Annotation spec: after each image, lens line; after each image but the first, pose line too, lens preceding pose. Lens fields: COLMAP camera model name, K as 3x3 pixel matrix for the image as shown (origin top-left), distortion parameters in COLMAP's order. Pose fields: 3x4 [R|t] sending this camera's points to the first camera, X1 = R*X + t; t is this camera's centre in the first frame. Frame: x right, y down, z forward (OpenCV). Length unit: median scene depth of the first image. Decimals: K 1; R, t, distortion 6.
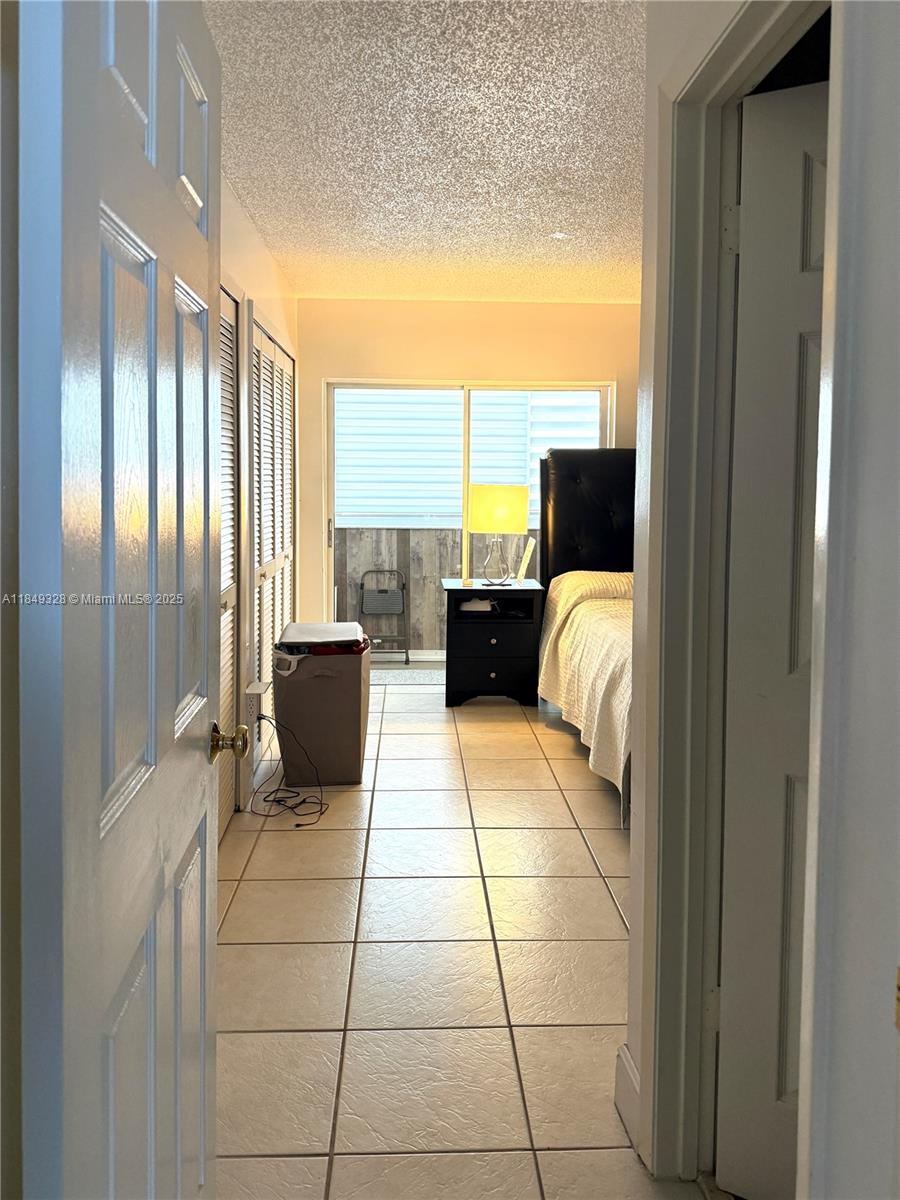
lens RADIAL K [[864.2, 0, 448.1], [0, 864.2, 599.8], [0, 0, 1]] dist [0.038317, -0.056122]
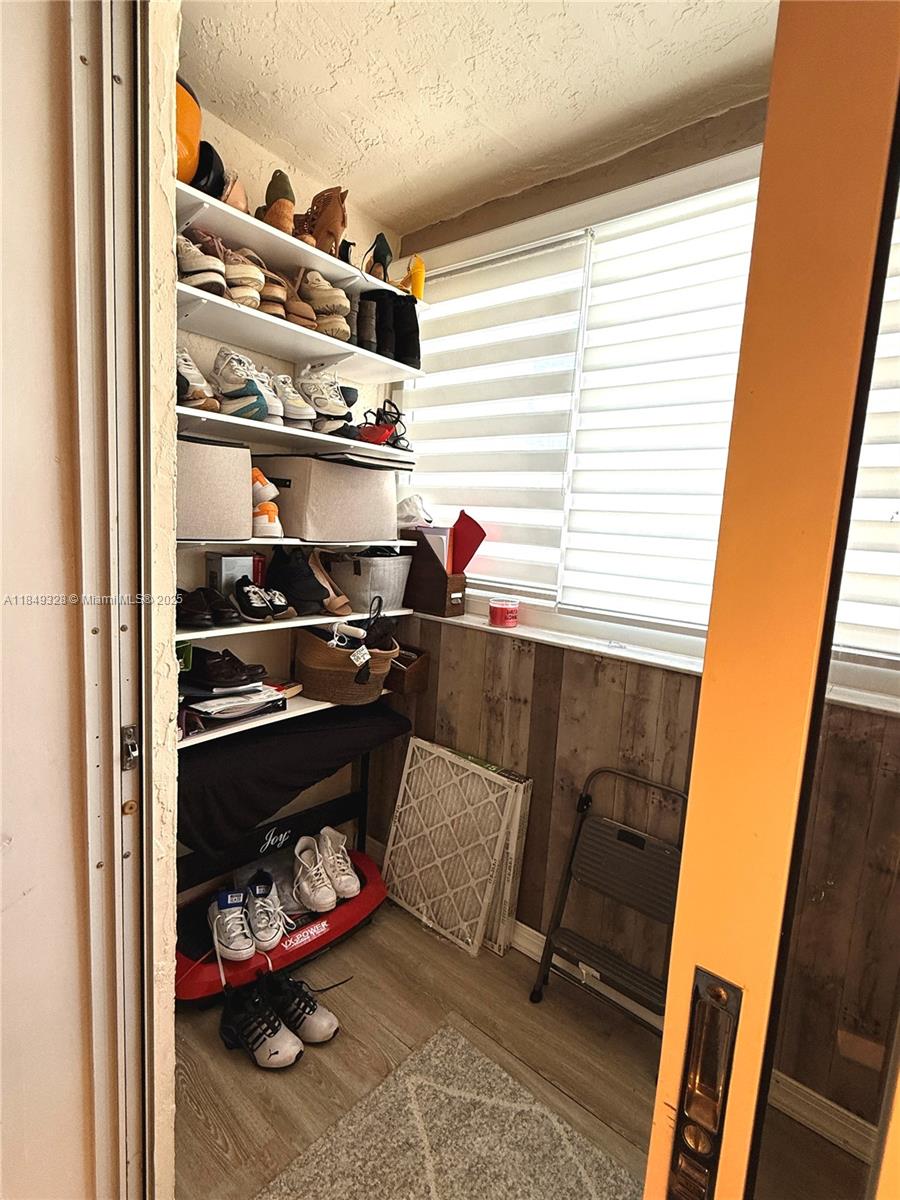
lens RADIAL K [[570.6, 0, 451.3], [0, 570.6, 598.2], [0, 0, 1]] dist [-0.000317, -0.000014]
pose [[0.736376, 0.119931, -0.665858, 0.015252], [-0.136929, 0.990215, 0.026922, -0.104662], [0.662572, 0.071350, 0.745592, 0.764604]]
